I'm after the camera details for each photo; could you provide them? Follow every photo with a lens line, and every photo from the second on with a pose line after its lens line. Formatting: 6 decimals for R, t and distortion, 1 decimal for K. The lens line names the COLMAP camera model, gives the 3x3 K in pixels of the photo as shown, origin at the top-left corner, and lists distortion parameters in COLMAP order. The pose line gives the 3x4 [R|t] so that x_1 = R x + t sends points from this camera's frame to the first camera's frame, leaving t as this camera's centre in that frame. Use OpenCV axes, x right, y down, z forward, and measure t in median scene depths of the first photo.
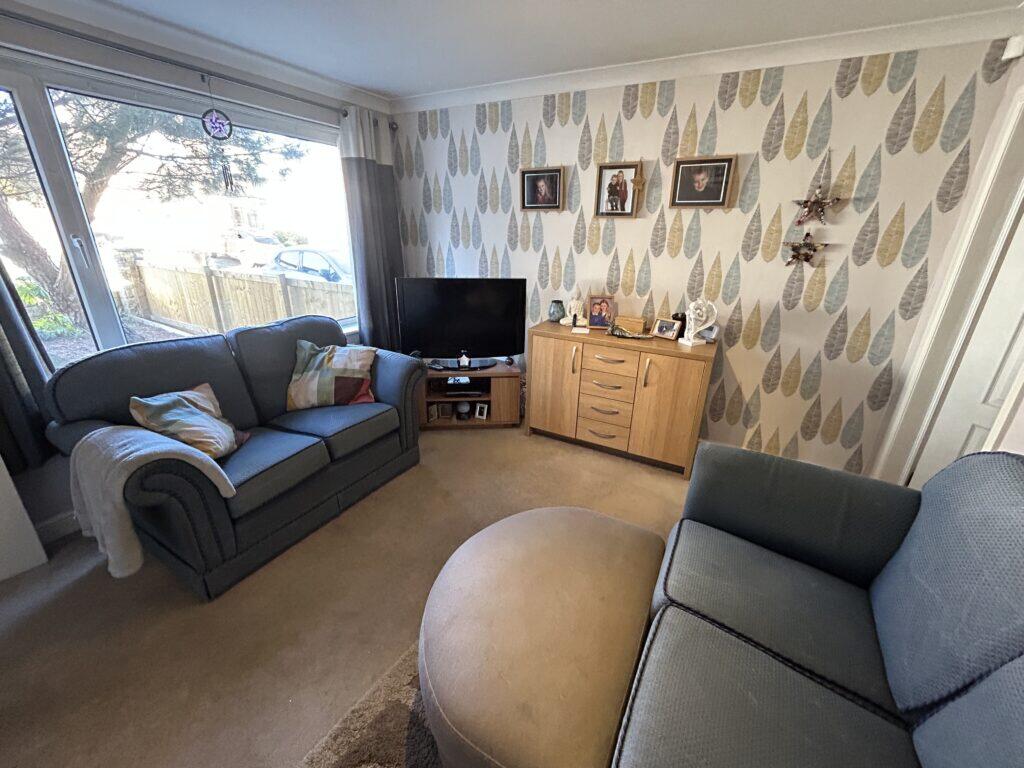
lens RADIAL K [[416.0, 0, 509.2], [0, 416.0, 382.5], [0, 0, 1]] dist [-0.001431, 0.000967]
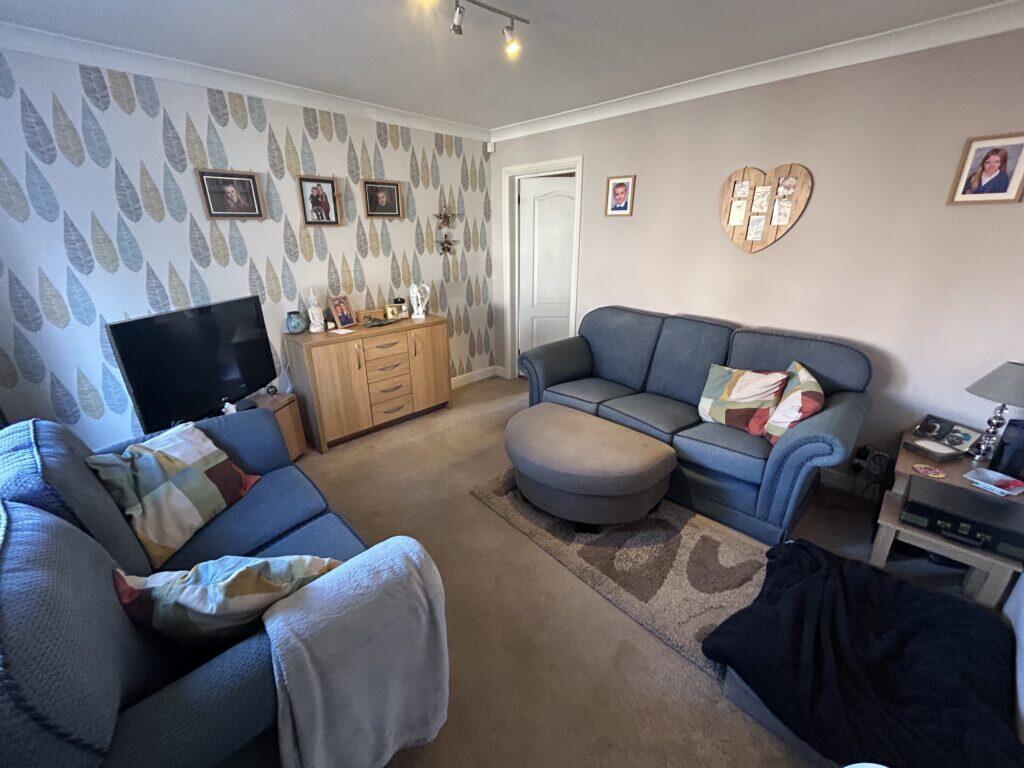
lens RADIAL K [[416.0, 0, 506.8], [0, 416.0, 382.7], [0, 0, 1]] dist [-0.001431, 0.000967]
pose [[0.279368, -0.346533, 0.895471, -0.761538], [0.355622, 0.903623, 0.238741, -0.118484], [-0.891900, 0.251753, 0.375678, 0.272997]]
